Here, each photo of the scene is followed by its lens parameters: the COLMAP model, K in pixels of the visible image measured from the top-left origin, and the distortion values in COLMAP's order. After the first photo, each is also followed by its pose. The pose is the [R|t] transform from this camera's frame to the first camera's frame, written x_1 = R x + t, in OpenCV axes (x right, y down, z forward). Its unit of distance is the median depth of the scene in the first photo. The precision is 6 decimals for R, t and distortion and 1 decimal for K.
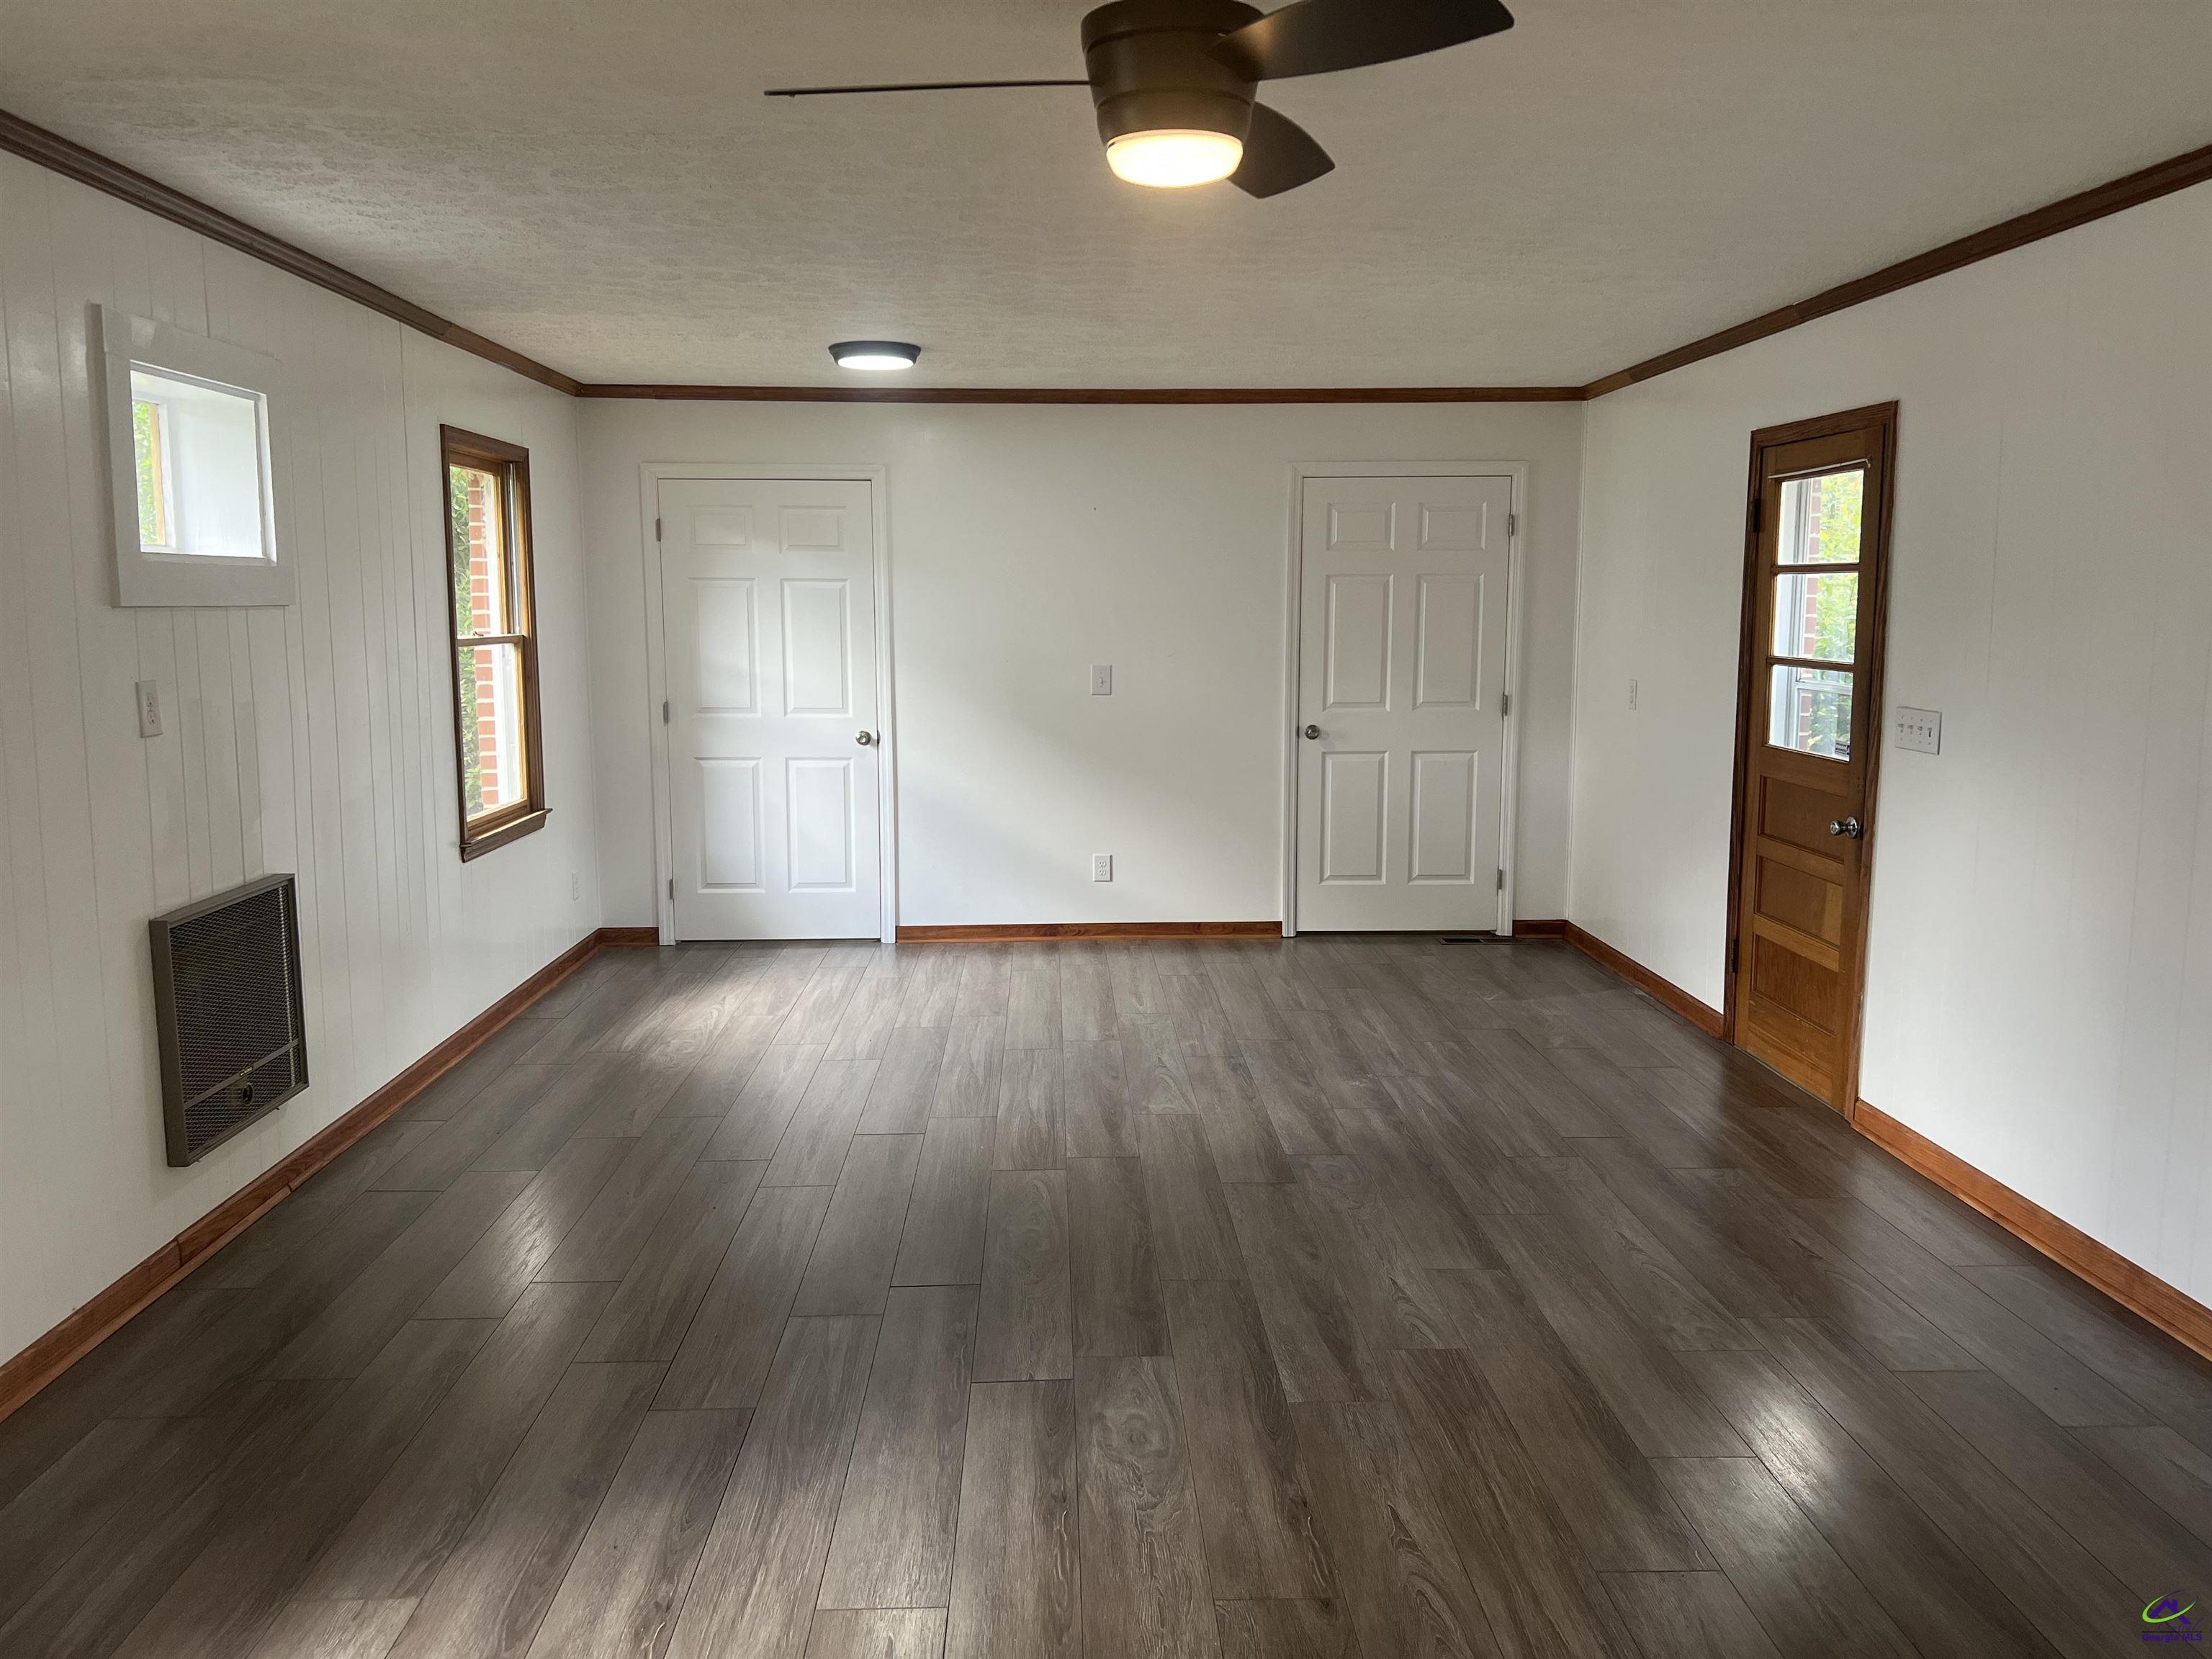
lens RADIAL K [[1658.5, 0, 1099.4], [0, 1658.5, 828.1], [0, 0, 1]] dist [0.078631, -0.104704]
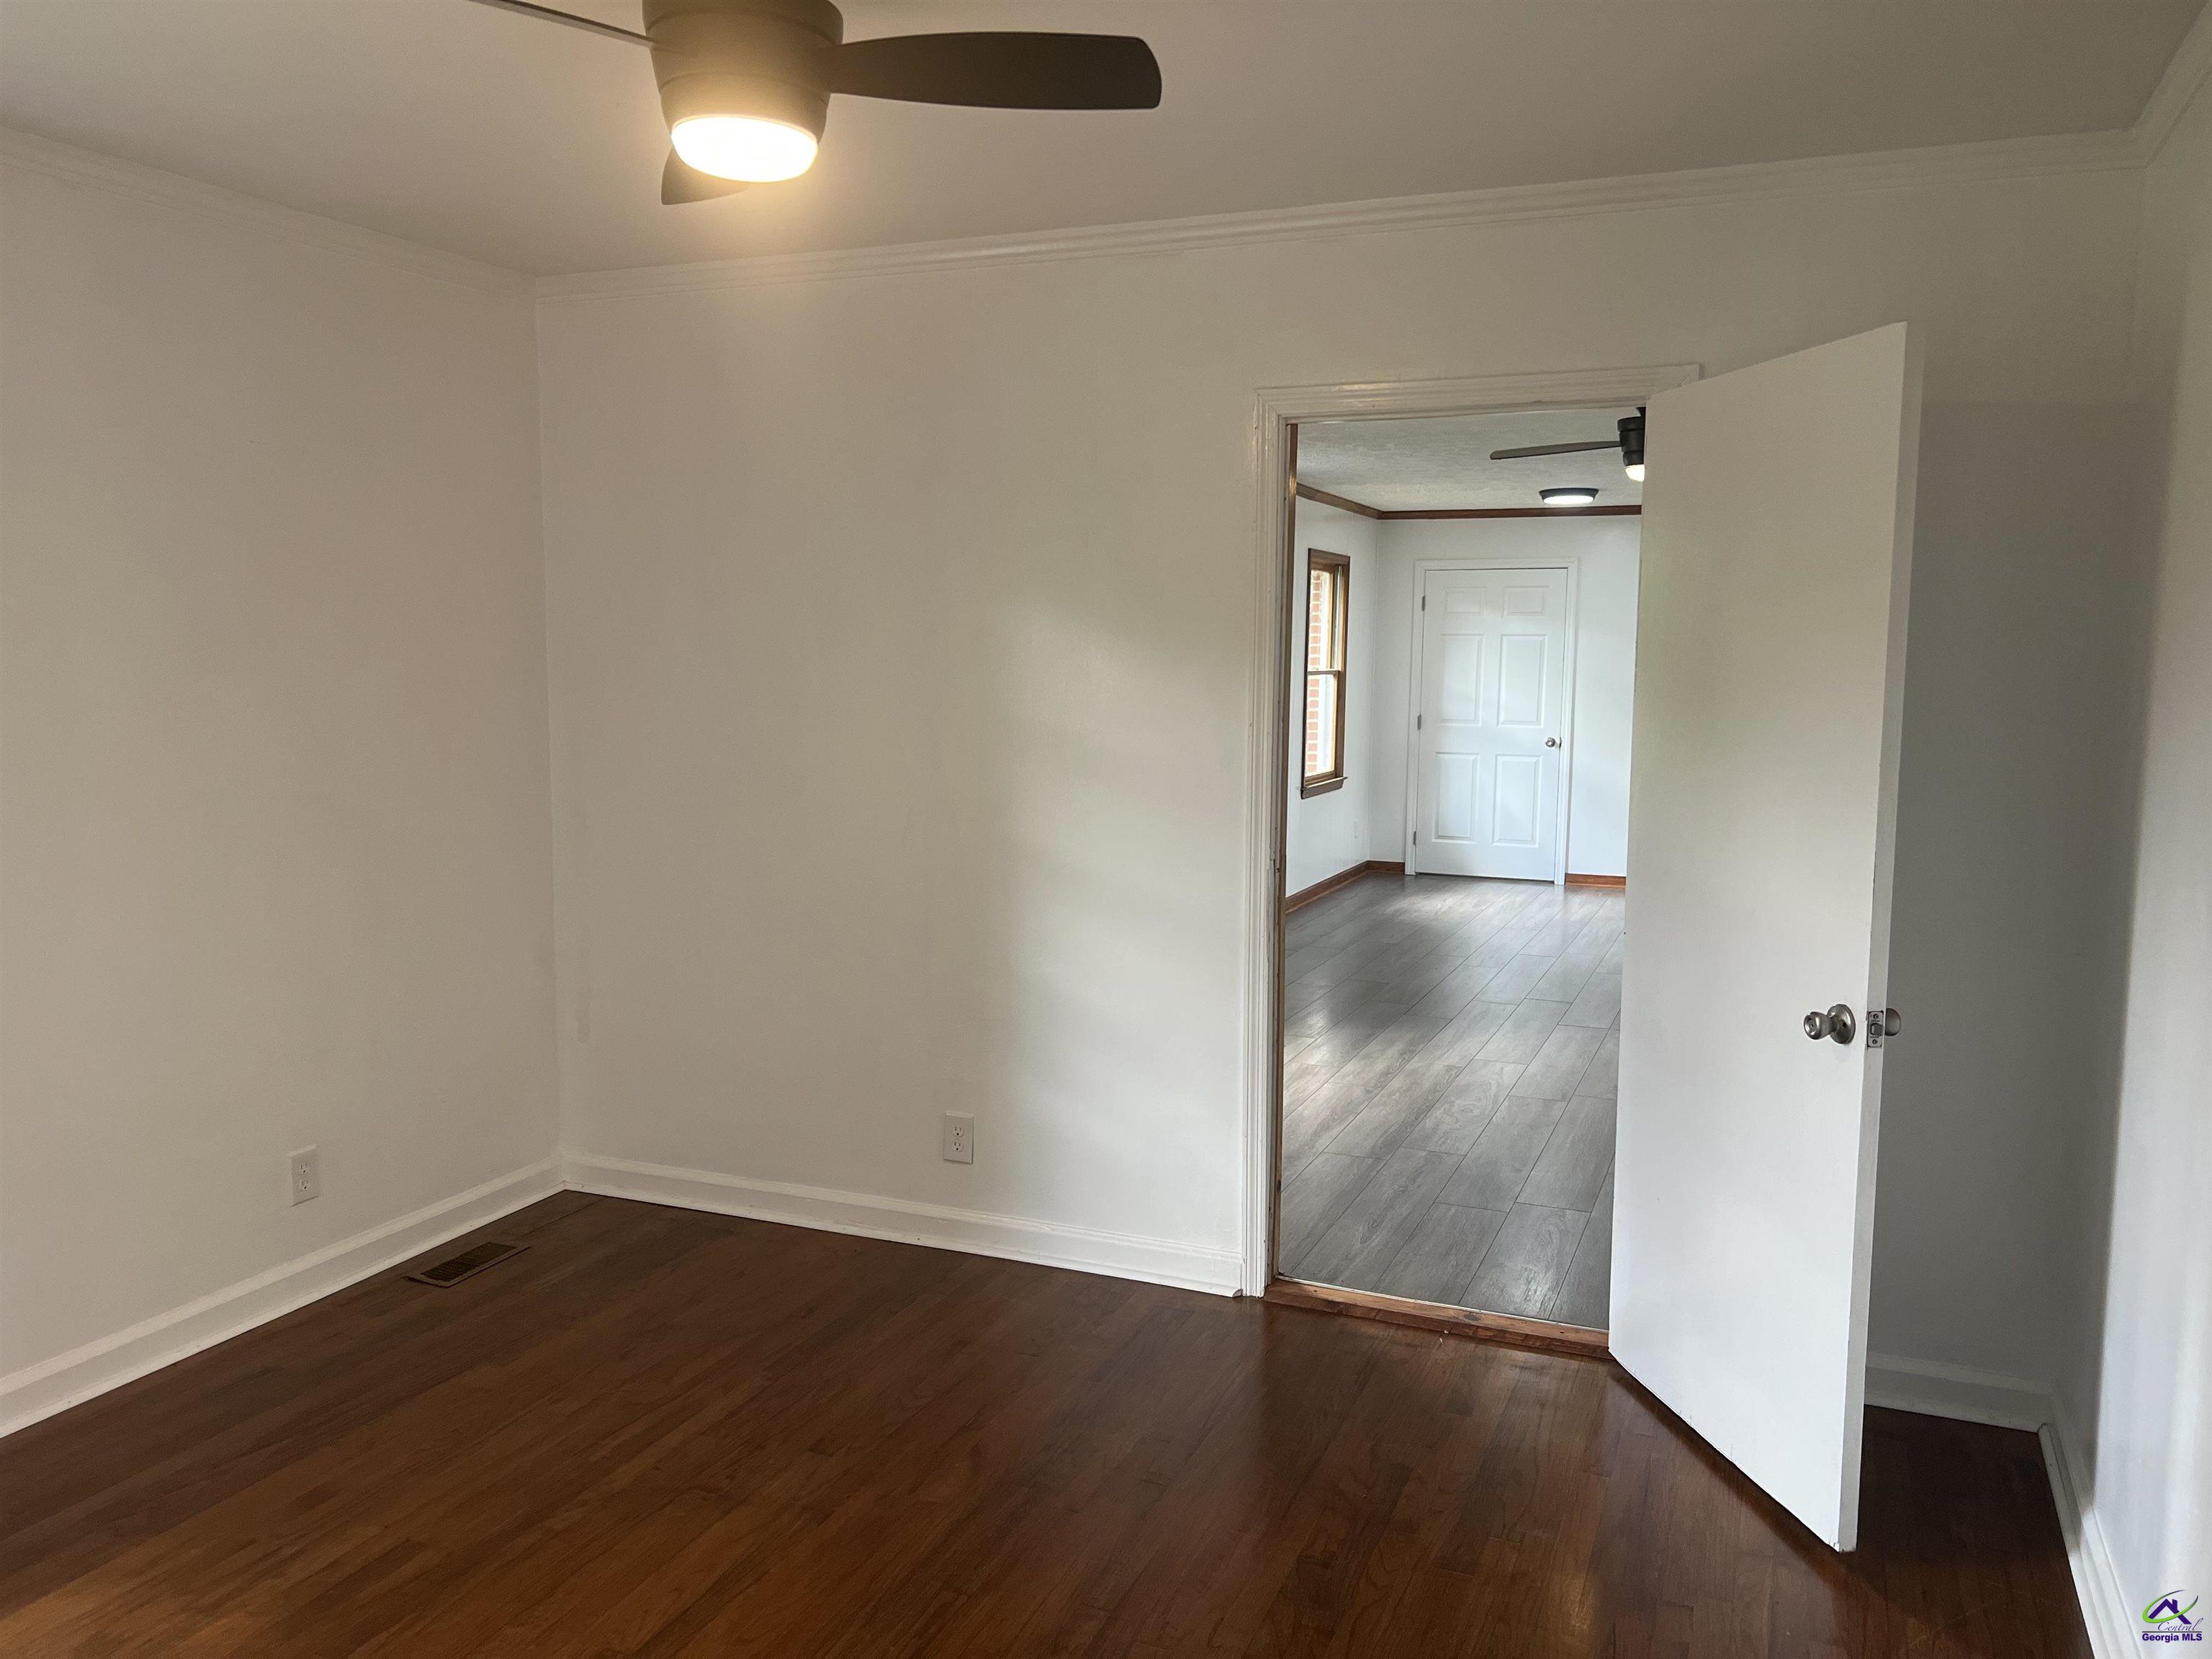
lens RADIAL K [[1658.5, 0, 1100.8], [0, 1658.5, 852.7], [0, 0, 1]] dist [0.078631, -0.104704]
pose [[0.908246, 0.058787, -0.414287, 0.185457], [-0.065900, 0.997822, -0.002884, 0.119986], [0.413215, 0.029921, 0.910142, -0.823037]]
